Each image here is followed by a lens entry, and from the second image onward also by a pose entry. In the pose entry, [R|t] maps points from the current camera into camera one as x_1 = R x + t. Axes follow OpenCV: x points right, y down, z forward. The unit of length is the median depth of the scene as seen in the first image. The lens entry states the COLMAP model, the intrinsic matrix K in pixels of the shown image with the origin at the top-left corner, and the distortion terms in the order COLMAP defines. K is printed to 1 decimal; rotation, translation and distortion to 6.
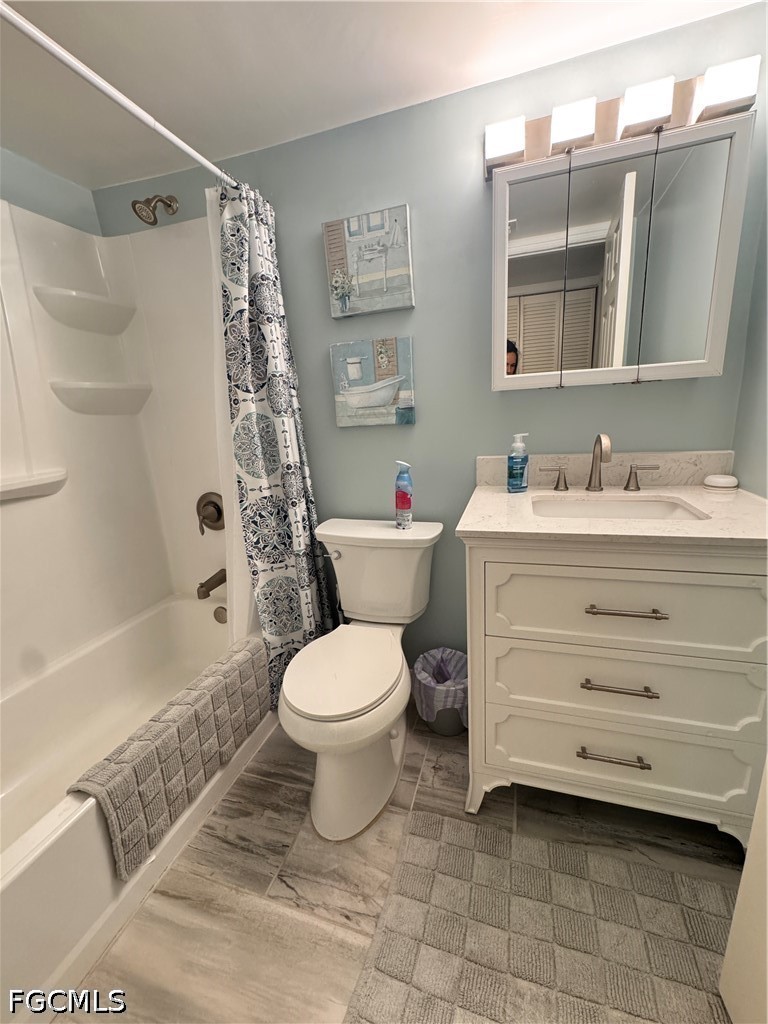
lens RADIAL K [[408.7, 0, 384.1], [0, 408.7, 511.3], [0, 0, 1]] dist [0.000012, 0.000199]
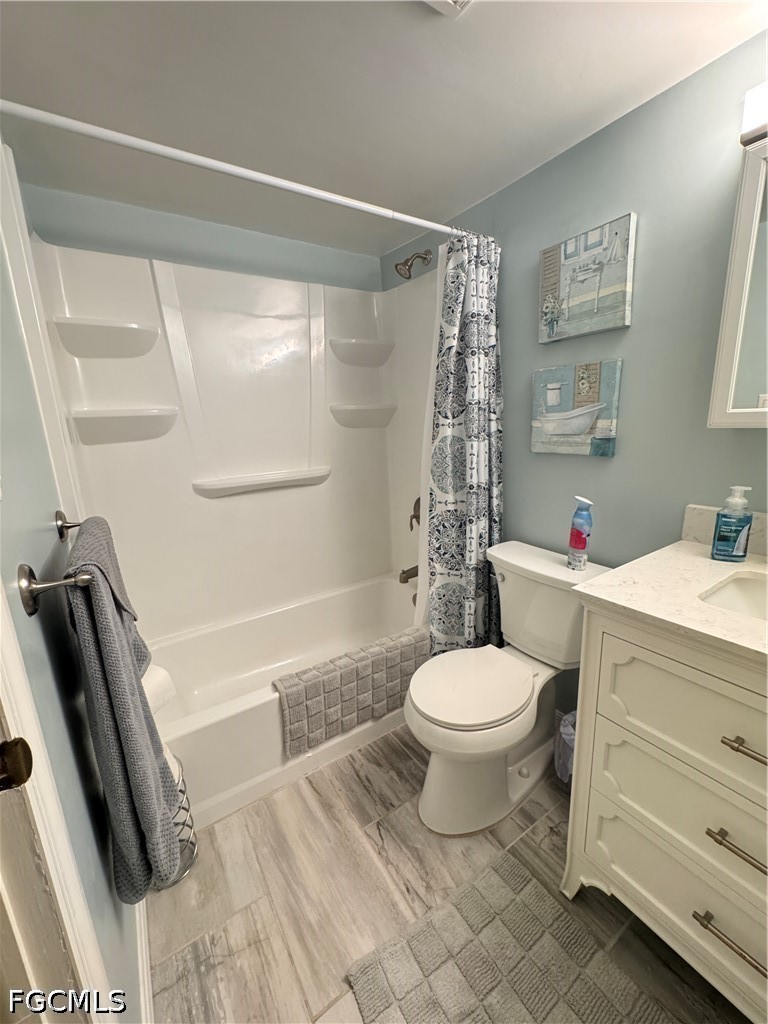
lens RADIAL K [[408.7, 0, 387.1], [0, 408.7, 511.8], [0, 0, 1]] dist [0.000012, 0.000199]
pose [[0.782073, 0.166639, -0.600494, 0.268445], [-0.158174, 0.985110, 0.067368, -0.085707], [0.602779, 0.042296, 0.796786, 0.003713]]
